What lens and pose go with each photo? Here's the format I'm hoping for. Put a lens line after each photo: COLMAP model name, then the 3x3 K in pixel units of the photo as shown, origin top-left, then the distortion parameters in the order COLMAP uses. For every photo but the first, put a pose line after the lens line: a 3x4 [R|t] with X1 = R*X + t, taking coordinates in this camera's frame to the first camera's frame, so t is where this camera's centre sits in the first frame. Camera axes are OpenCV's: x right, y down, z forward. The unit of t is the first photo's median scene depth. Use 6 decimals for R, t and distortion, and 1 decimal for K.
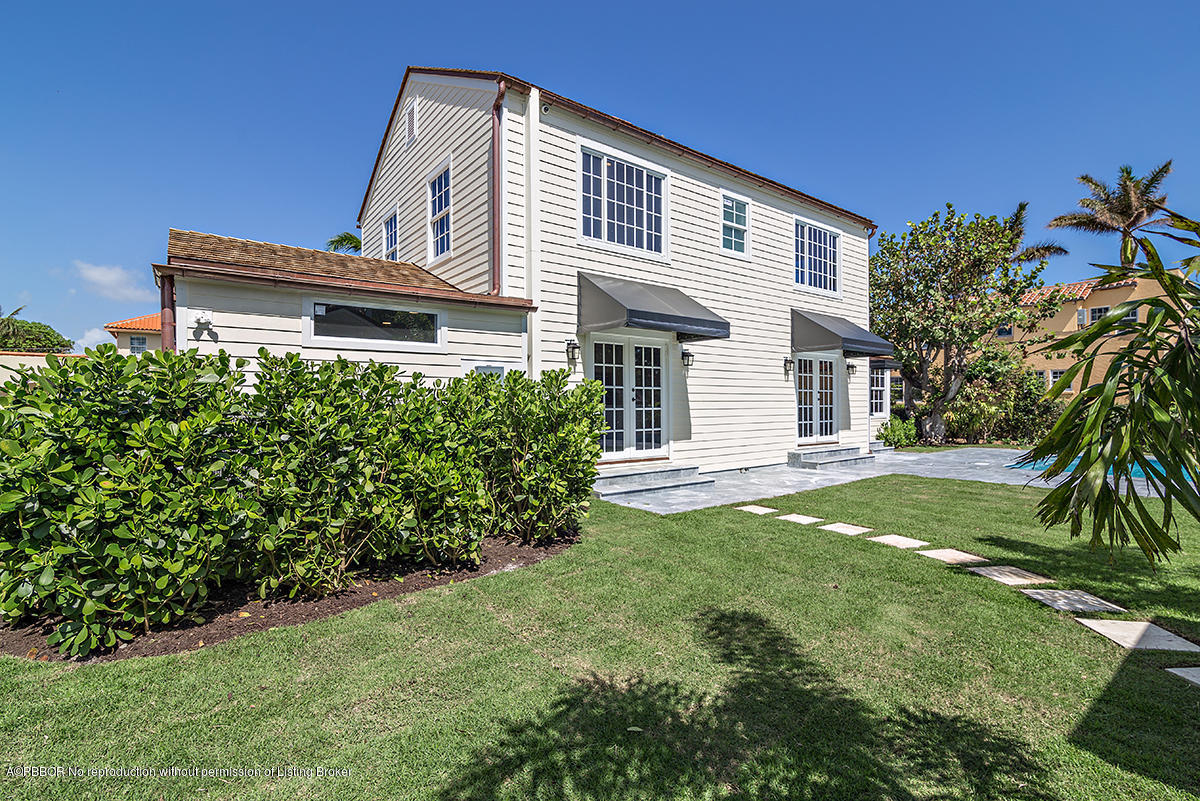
lens RADIAL K [[555.7, 0, 605.0], [0, 555.7, 404.7], [0, 0, 1]] dist [-0.003200, 0.000060]
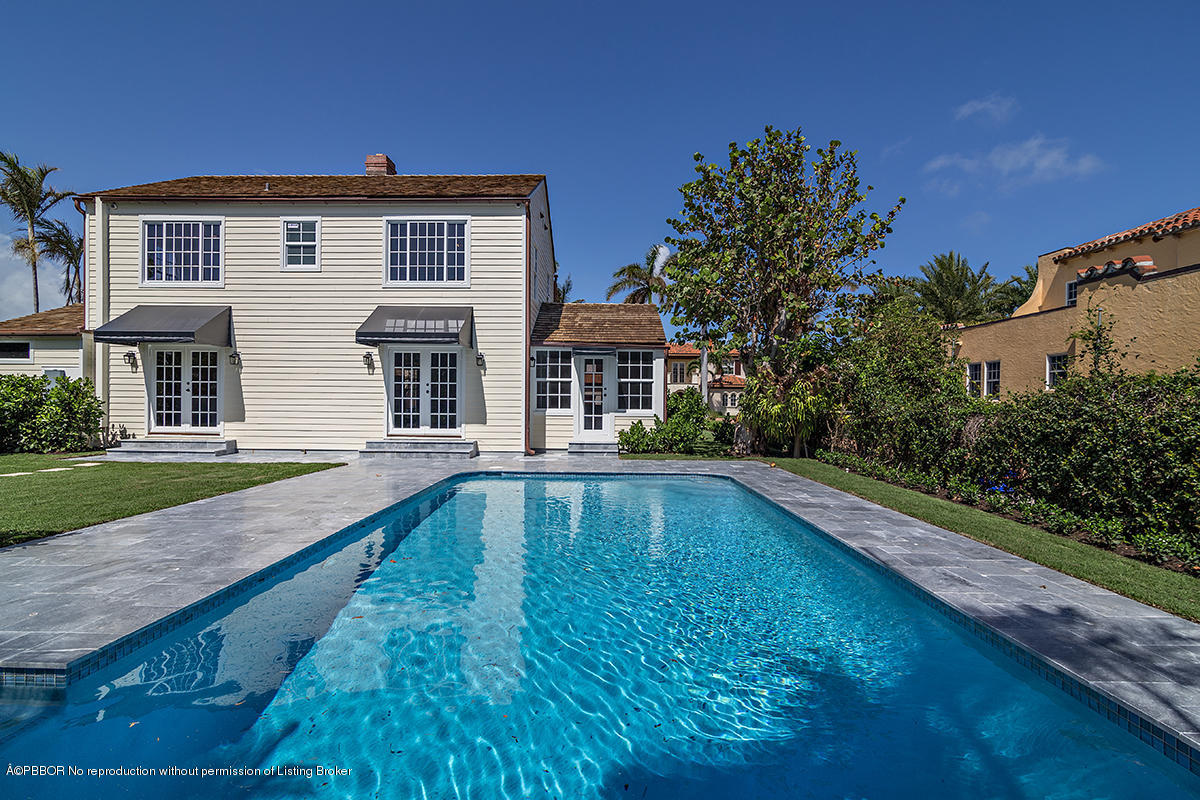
lens RADIAL K [[565.3, 0, 594.4], [0, 565.3, 401.0], [0, 0, 1]] dist [-0.001479, 0.000493]
pose [[0.772187, 0.015878, -0.635197, 1.661076], [-0.013755, 0.999871, 0.008272, -0.007131], [0.635247, 0.002350, 0.772306, 0.525159]]
